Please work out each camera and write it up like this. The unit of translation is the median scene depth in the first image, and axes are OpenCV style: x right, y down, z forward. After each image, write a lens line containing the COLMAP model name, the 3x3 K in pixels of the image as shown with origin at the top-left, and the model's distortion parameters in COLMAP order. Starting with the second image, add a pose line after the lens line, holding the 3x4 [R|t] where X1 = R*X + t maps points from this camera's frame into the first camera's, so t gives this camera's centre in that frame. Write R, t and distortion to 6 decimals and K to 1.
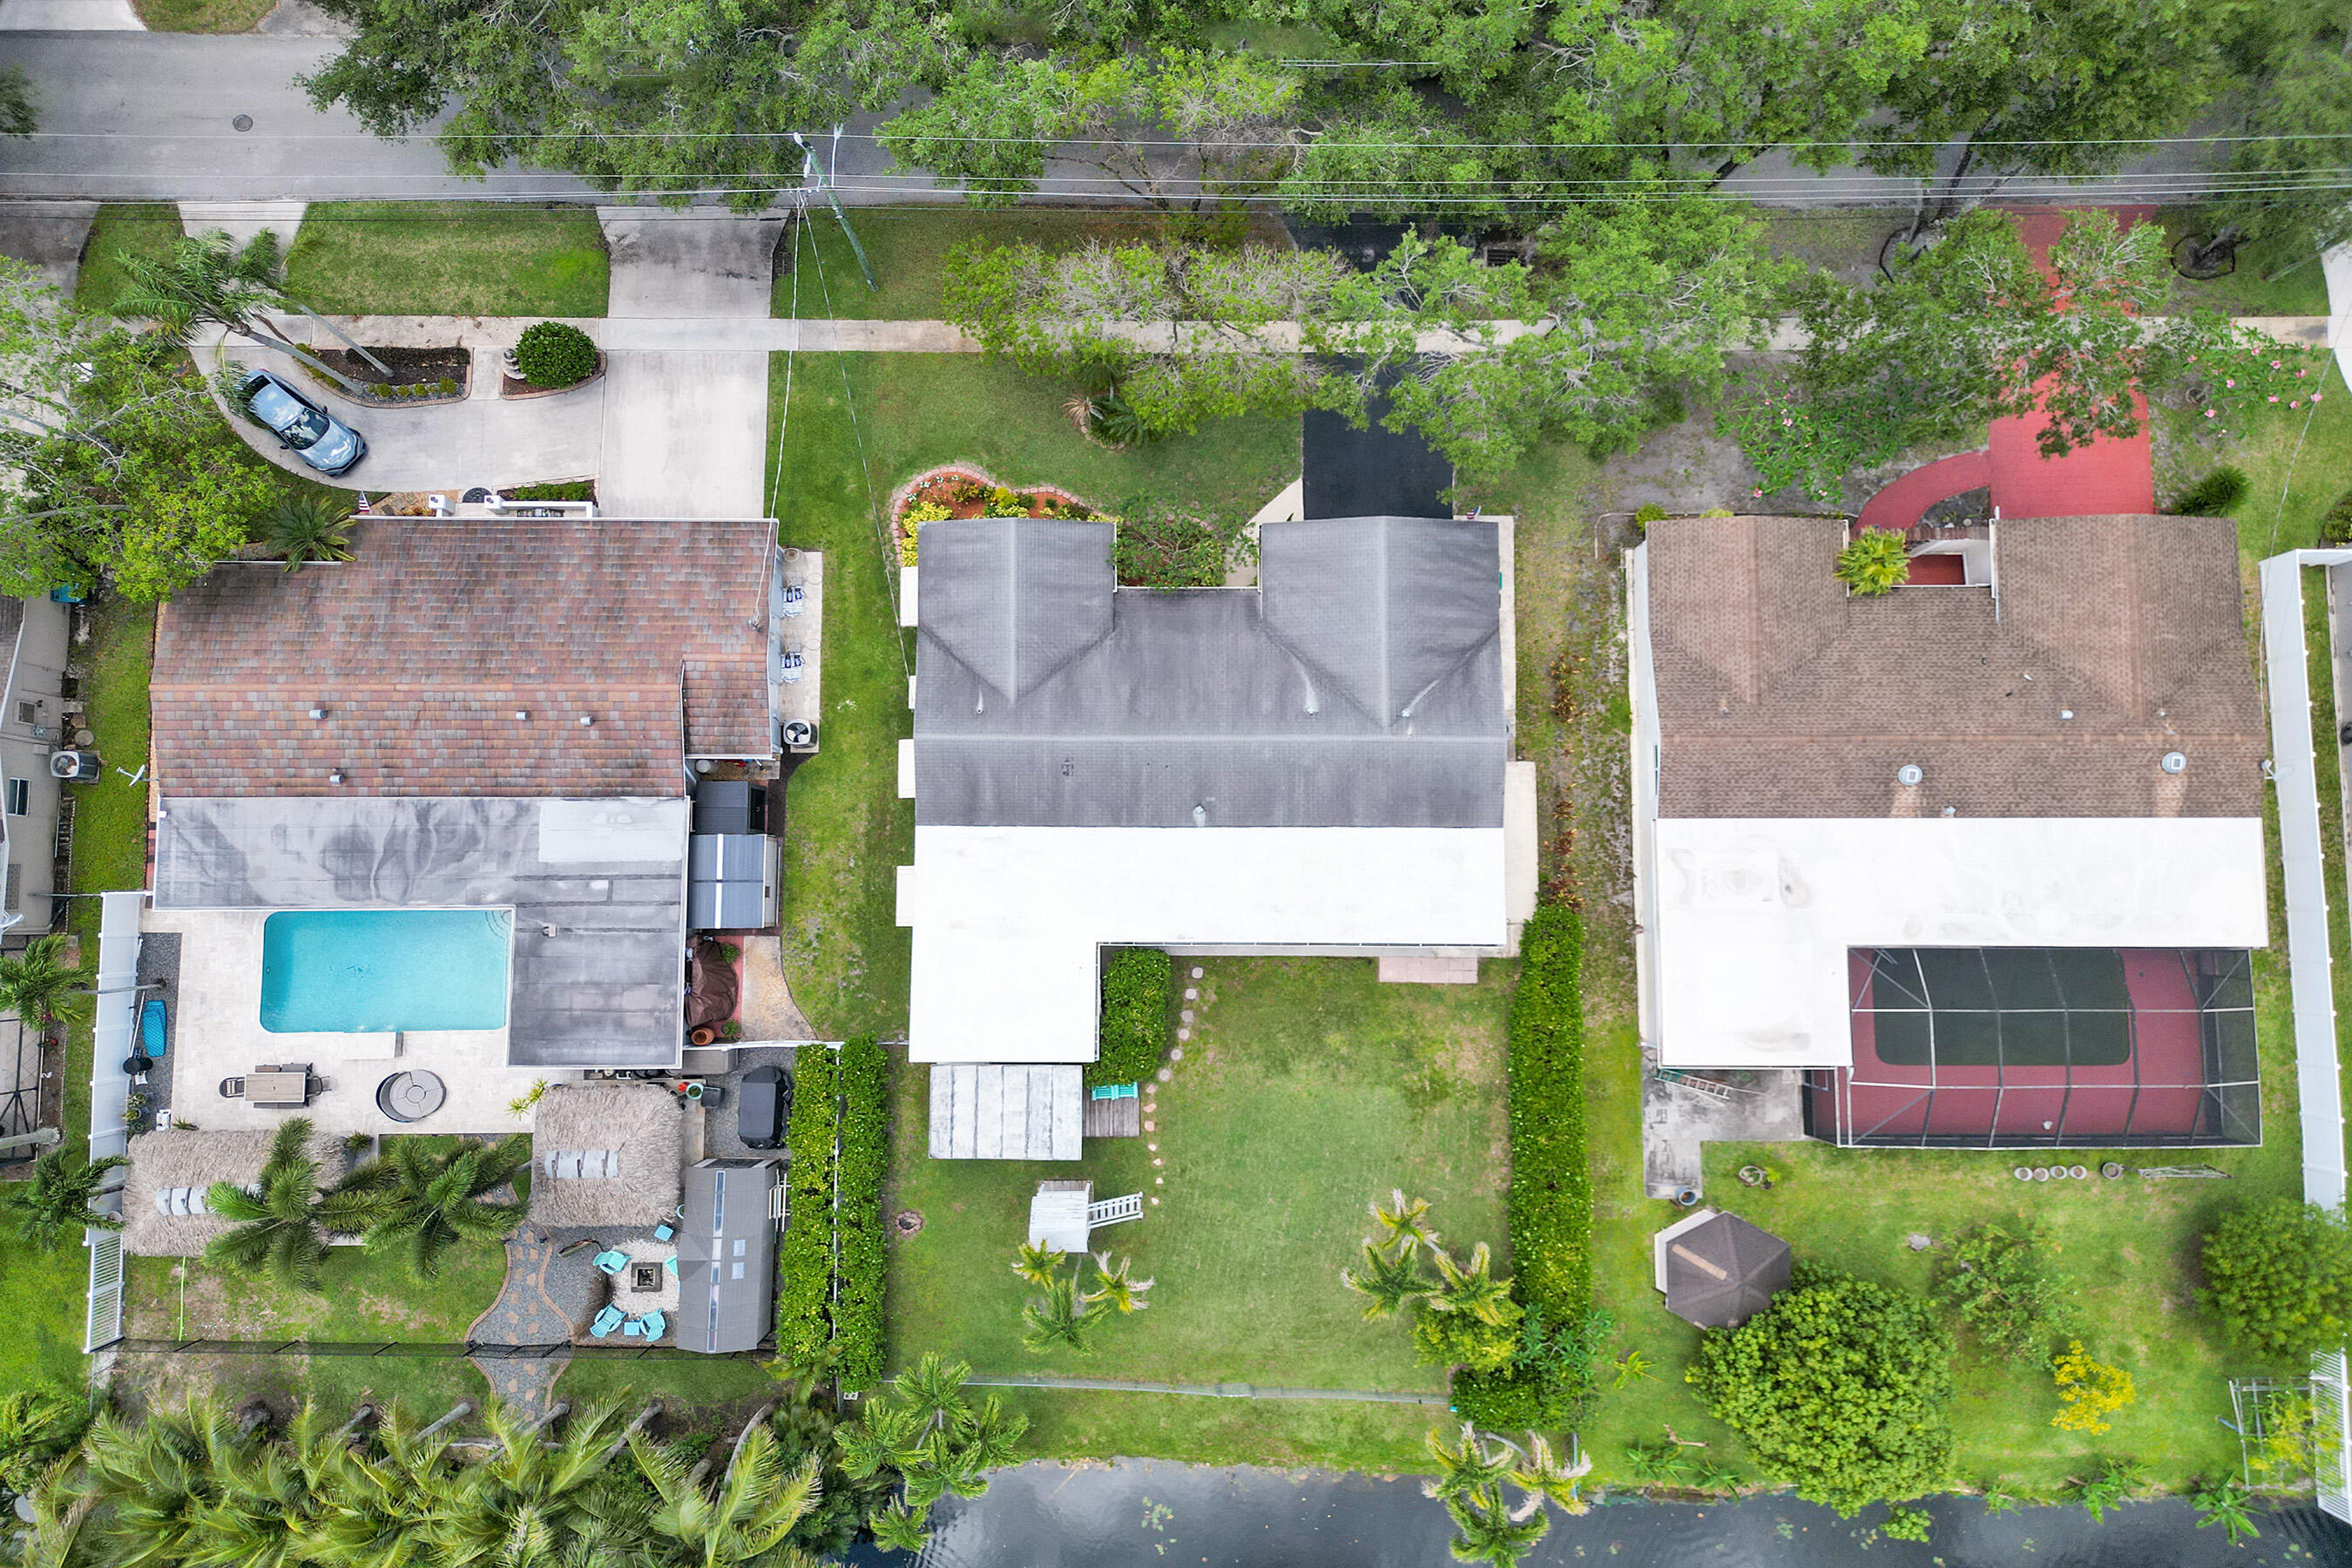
lens RADIAL K [[1599.4, 0, 1179.6], [0, 1599.4, 911.1], [0, 0, 1]] dist [0.069460, -0.060594]
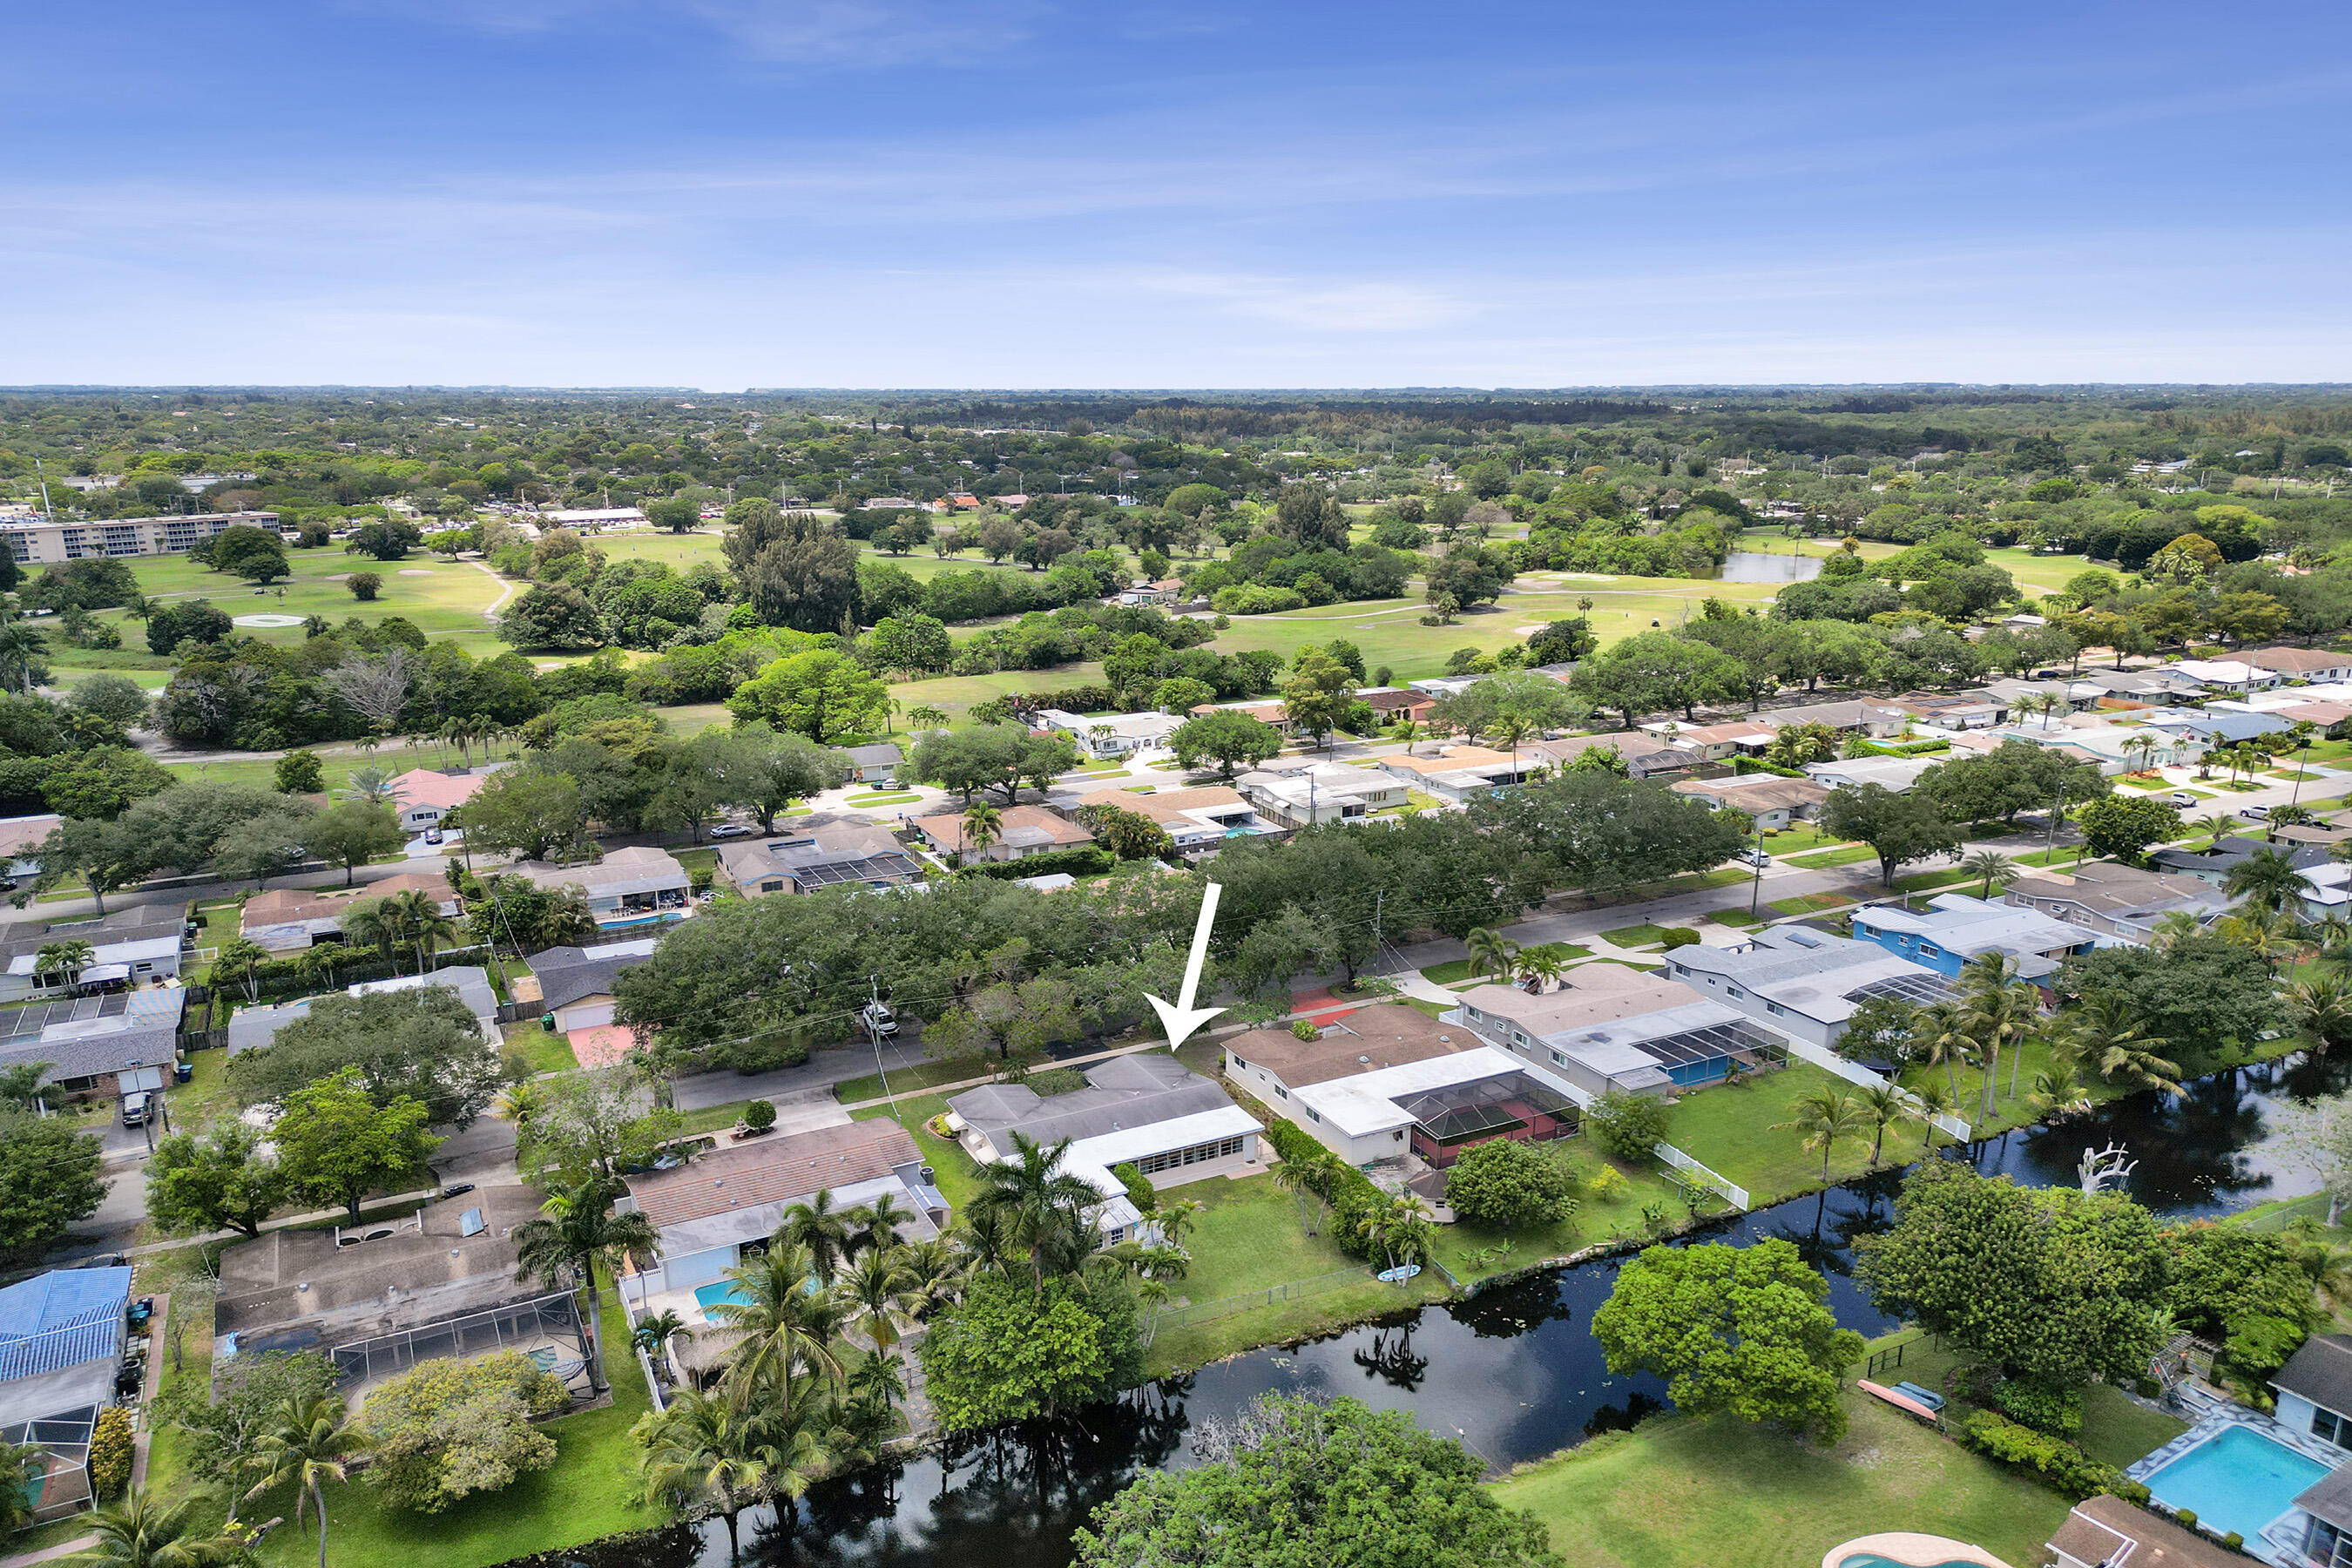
lens RADIAL K [[1657.8, 0, 1141.8], [0, 1657.8, 771.2], [0, 0, 1]] dist [0.033620, -0.005446]
pose [[0.892469, -0.104036, 0.438949, -0.917355], [0.450455, 0.257931, -0.854729, 1.801389], [-0.024296, 0.960546, 0.277059, -0.131790]]
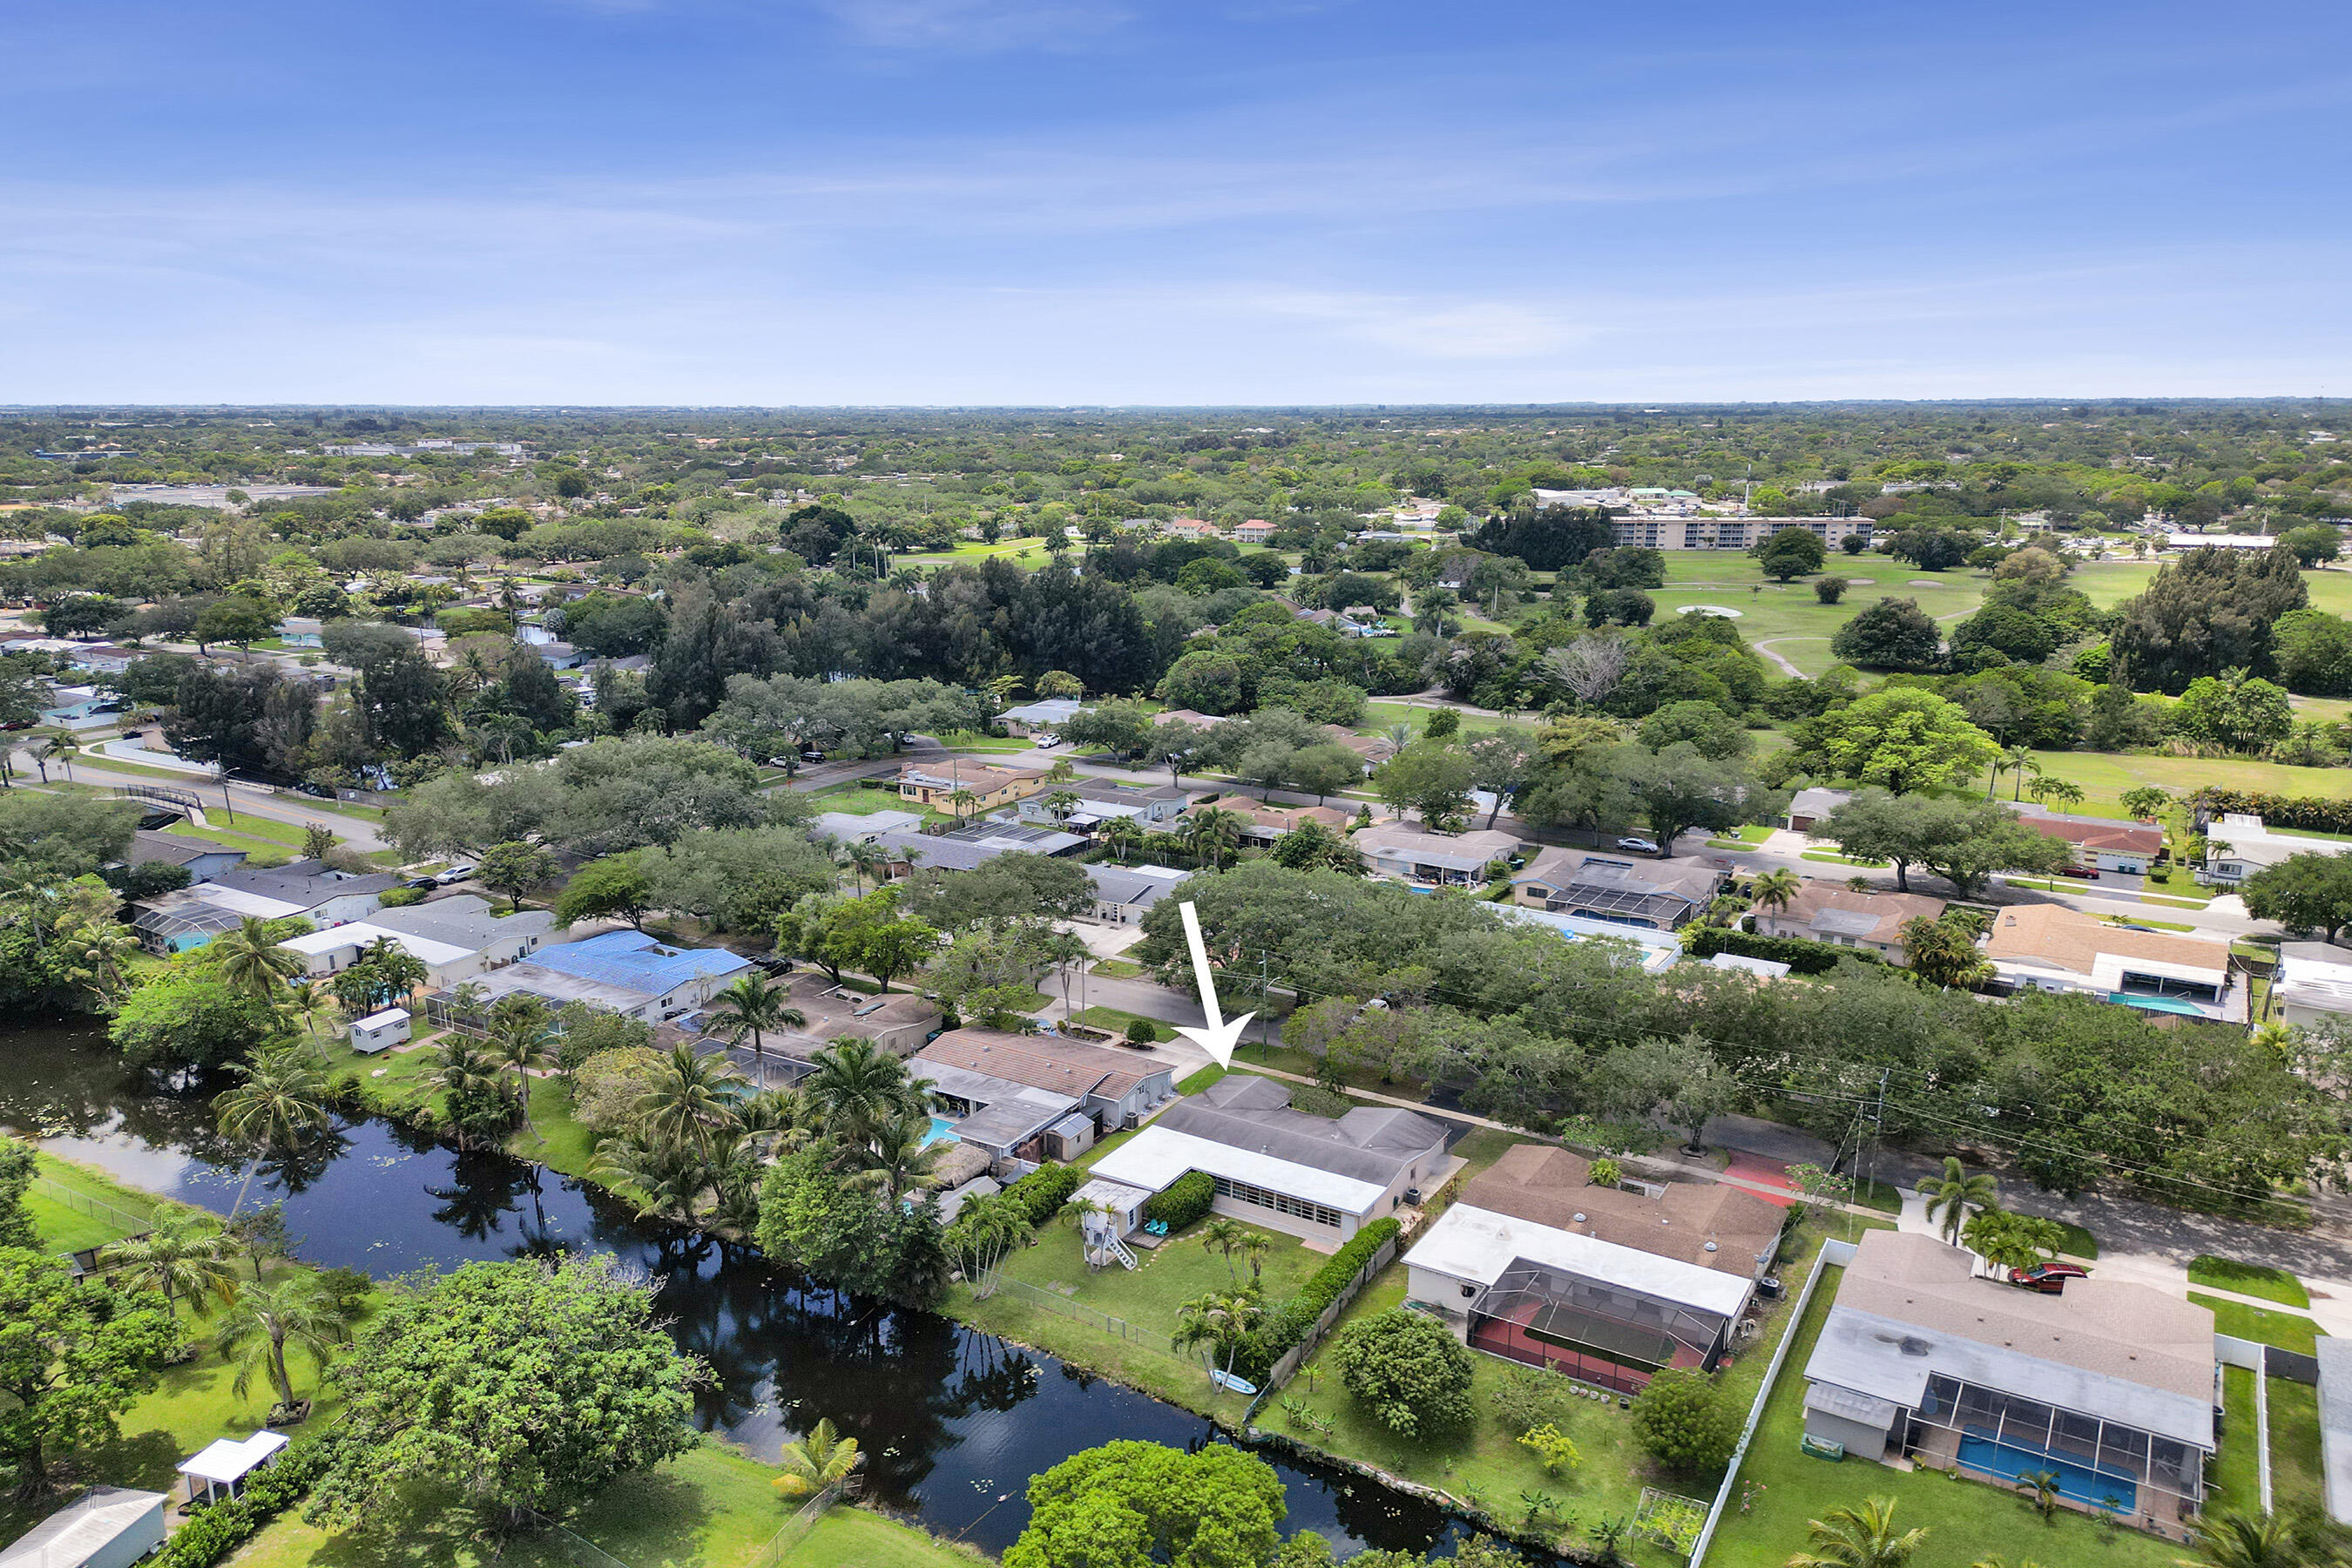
lens RADIAL K [[1660.6, 0, 1176.4], [0, 1660.6, 724.3], [0, 0, 1]] dist [0.074578, -0.090541]
pose [[0.846224, 0.093443, -0.524570, 1.046881], [-0.531411, 0.219752, -0.818115, 1.731793], [0.038828, 0.971070, 0.235616, -0.115031]]
